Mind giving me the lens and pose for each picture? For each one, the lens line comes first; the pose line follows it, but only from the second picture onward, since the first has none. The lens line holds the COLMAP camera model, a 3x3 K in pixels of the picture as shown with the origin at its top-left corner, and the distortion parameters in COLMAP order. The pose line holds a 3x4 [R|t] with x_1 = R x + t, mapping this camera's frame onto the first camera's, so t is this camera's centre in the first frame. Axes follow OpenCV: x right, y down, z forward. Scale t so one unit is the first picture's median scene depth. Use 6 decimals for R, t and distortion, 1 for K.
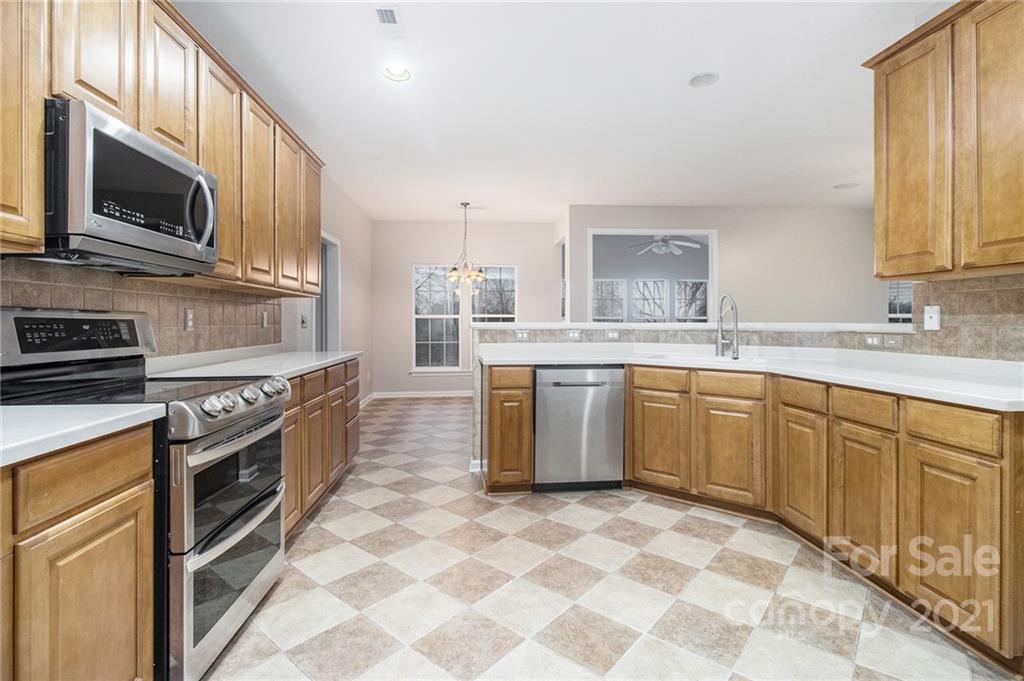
lens RADIAL K [[480.6, 0, 513.7], [0, 480.6, 318.1], [0, 0, 1]] dist [-0.003349, -0.000836]
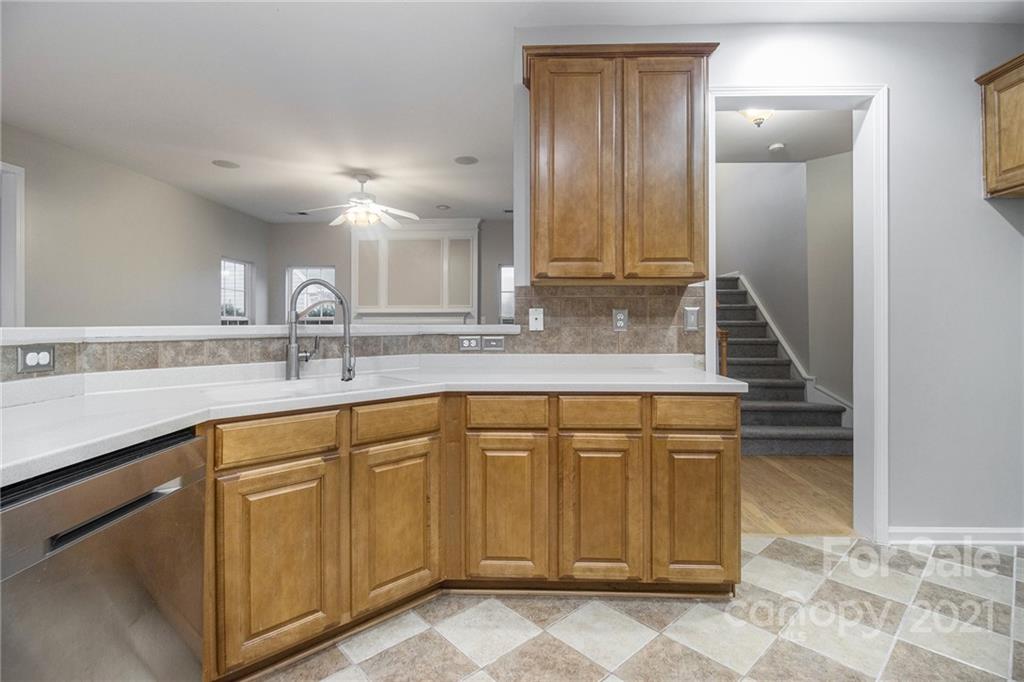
lens RADIAL K [[482.6, 0, 512.7], [0, 482.6, 324.9], [0, 0, 1]] dist [0.010434, -0.000307]
pose [[0.130154, -0.005066, 0.991481, -0.221408], [-0.005019, 0.999971, 0.005768, 0.006206], [-0.991481, -0.005727, 0.130125, 0.937368]]
